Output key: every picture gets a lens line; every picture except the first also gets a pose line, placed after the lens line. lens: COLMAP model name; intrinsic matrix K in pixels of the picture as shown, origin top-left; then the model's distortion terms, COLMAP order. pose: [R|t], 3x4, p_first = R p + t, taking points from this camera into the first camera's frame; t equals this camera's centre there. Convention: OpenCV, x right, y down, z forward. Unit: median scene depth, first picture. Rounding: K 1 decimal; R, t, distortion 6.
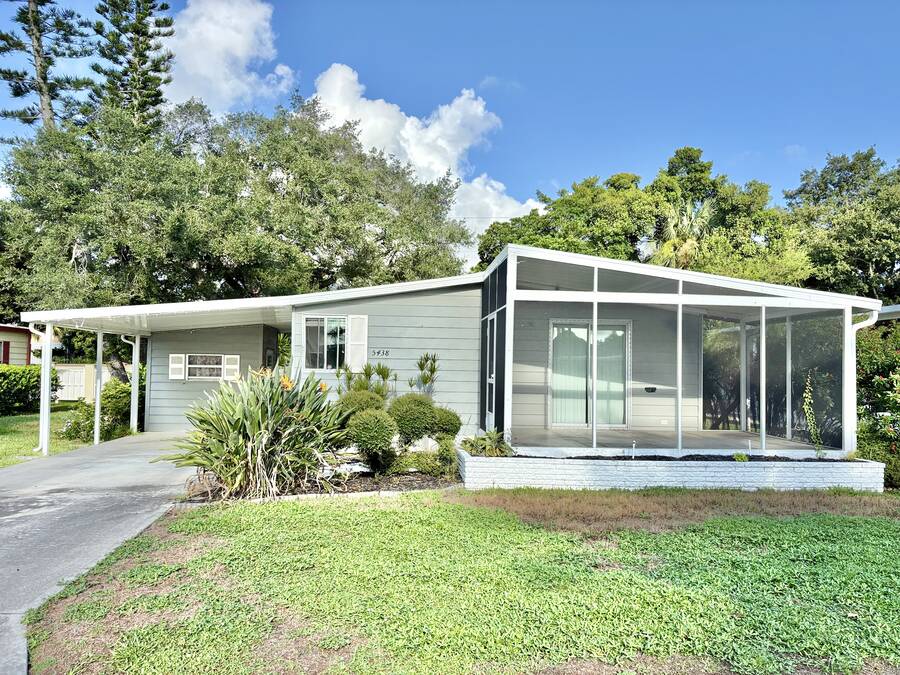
lens RADIAL K [[677.4, 0, 448.9], [0, 677.4, 339.9], [0, 0, 1]] dist [0.029252, 0.003864]
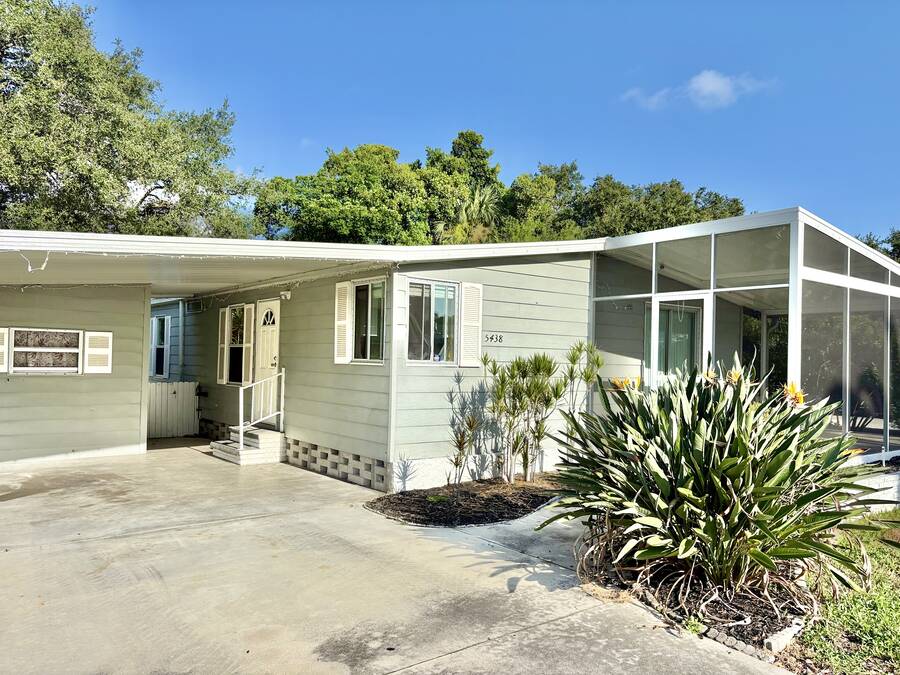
lens RADIAL K [[677.4, 0, 450.2], [0, 677.4, 340.9], [0, 0, 1]] dist [0.029252, 0.003864]
pose [[0.828574, 0.019272, 0.559548, -0.531904], [-0.037407, 0.999080, 0.020982, 0.008467], [-0.558629, -0.038316, 0.828532, 0.440900]]
